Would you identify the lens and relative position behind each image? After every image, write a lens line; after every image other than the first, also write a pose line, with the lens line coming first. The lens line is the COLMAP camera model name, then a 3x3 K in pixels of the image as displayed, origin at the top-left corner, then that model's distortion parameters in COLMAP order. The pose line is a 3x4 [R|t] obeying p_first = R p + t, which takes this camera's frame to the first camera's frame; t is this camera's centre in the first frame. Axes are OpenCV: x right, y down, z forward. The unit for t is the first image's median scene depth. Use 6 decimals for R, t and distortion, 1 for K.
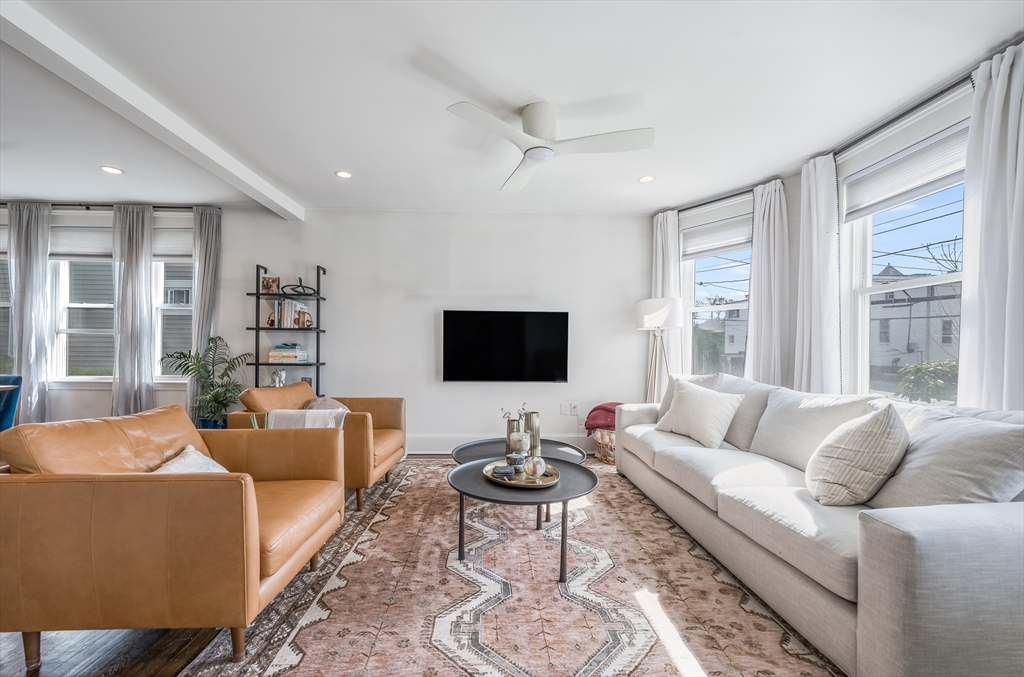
lens RADIAL K [[414.4, 0, 508.5], [0, 414.4, 352.9], [0, 0, 1]] dist [-0.000301, -0.000276]
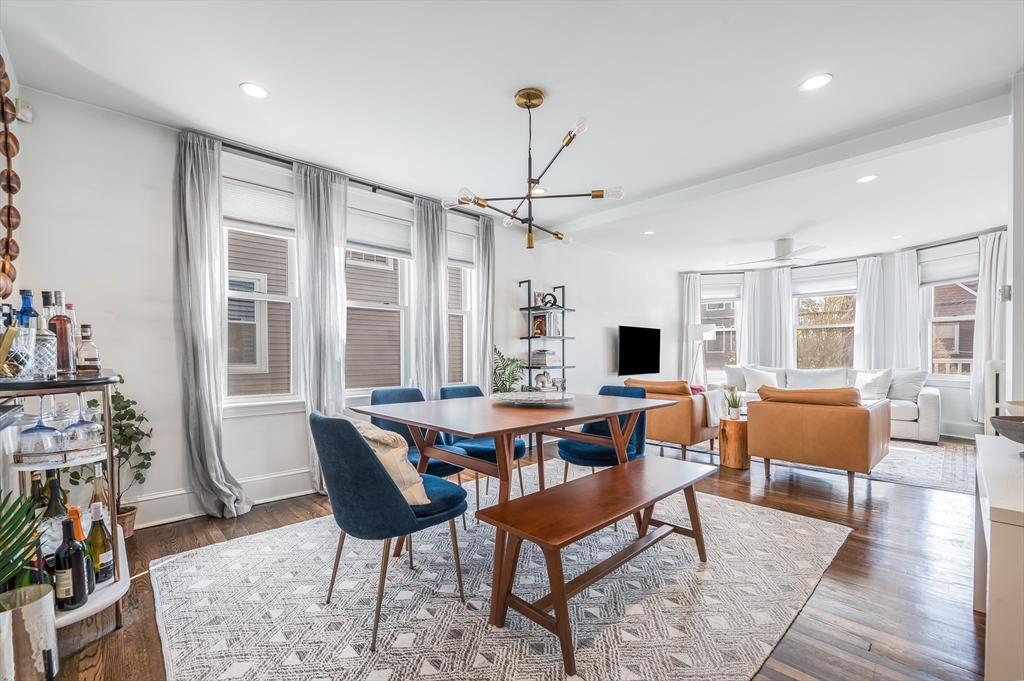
lens RADIAL K [[425.4, 0, 504.8], [0, 425.4, 364.1], [0, 0, 1]] dist [0.001400, 0.000244]
pose [[0.755810, -0.026487, 0.654255, -1.422558], [0.014197, 0.999610, 0.024068, -0.013688], [-0.654637, -0.008902, 0.755891, 0.166054]]
